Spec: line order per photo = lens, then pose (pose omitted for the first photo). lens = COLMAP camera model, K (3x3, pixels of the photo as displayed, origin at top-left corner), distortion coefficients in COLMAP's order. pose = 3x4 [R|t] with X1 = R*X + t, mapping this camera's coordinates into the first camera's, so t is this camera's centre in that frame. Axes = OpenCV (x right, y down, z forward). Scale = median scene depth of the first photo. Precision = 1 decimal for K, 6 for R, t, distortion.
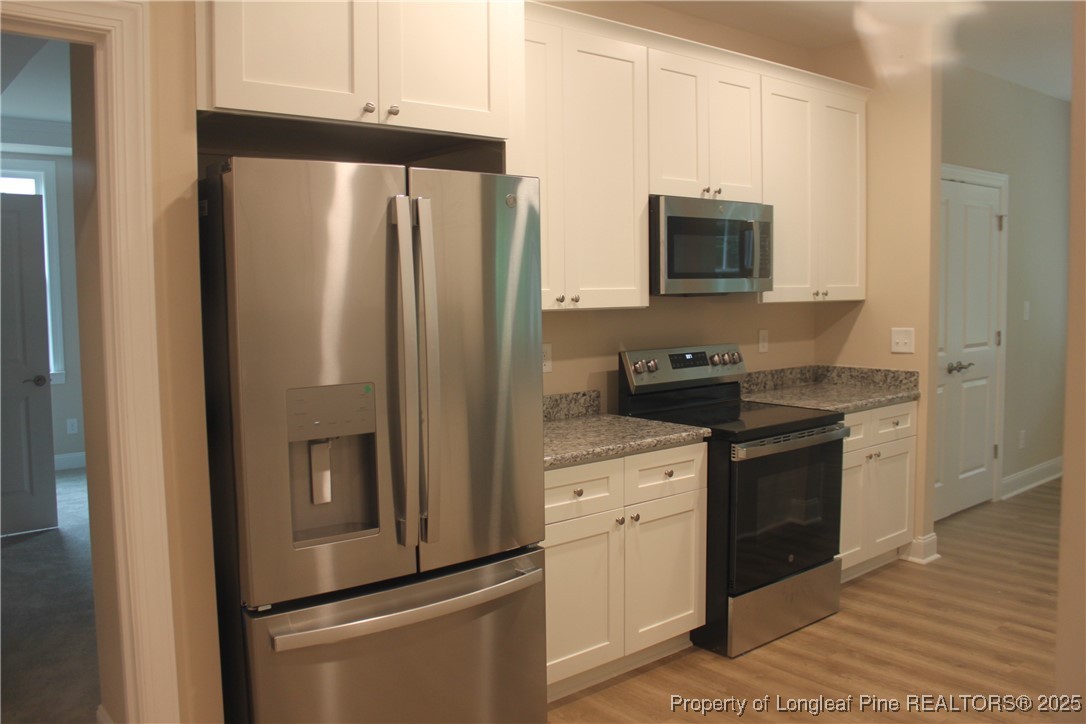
lens RADIAL K [[878.8, 0, 543.0], [0, 878.8, 362.0], [0, 0, 1]] dist [-0.031351, -0.000874]
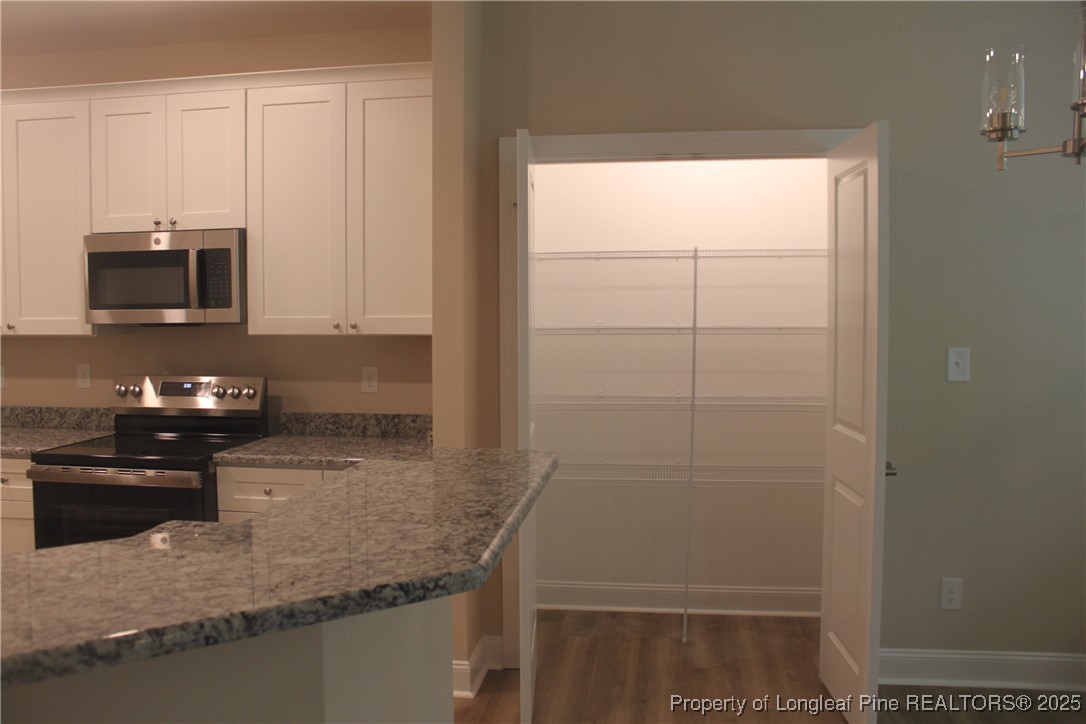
lens RADIAL K [[896.8, 0, 529.9], [0, 896.8, 348.8], [0, 0, 1]] dist [-0.161947, 0.130402]
pose [[0.645429, 0.042711, -0.762626, 1.027098], [-0.065156, 0.997875, 0.000742, -0.065010], [0.761037, 0.049211, 0.646840, 0.556899]]
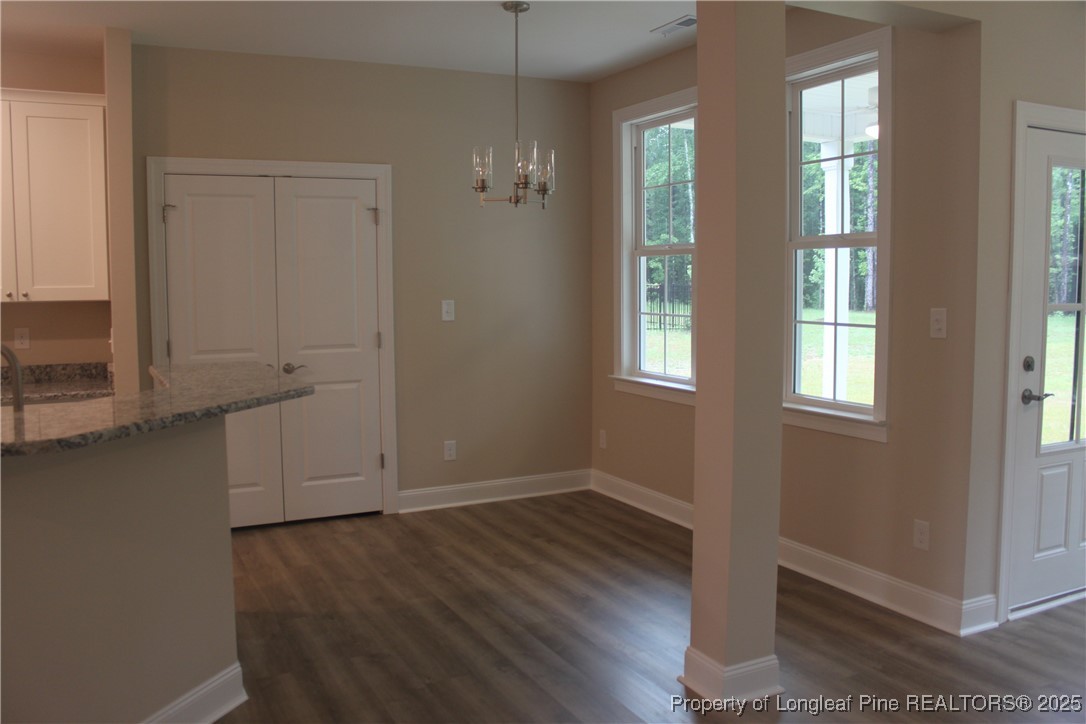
lens RADIAL K [[896.8, 0, 529.9], [0, 896.8, 348.8], [0, 0, 1]] dist [-0.161947, 0.130402]
pose [[0.967122, 0.025376, -0.253044, 1.127191], [-0.025261, 0.999674, 0.003703, -0.030591], [0.253055, 0.002811, 0.967448, 0.141416]]
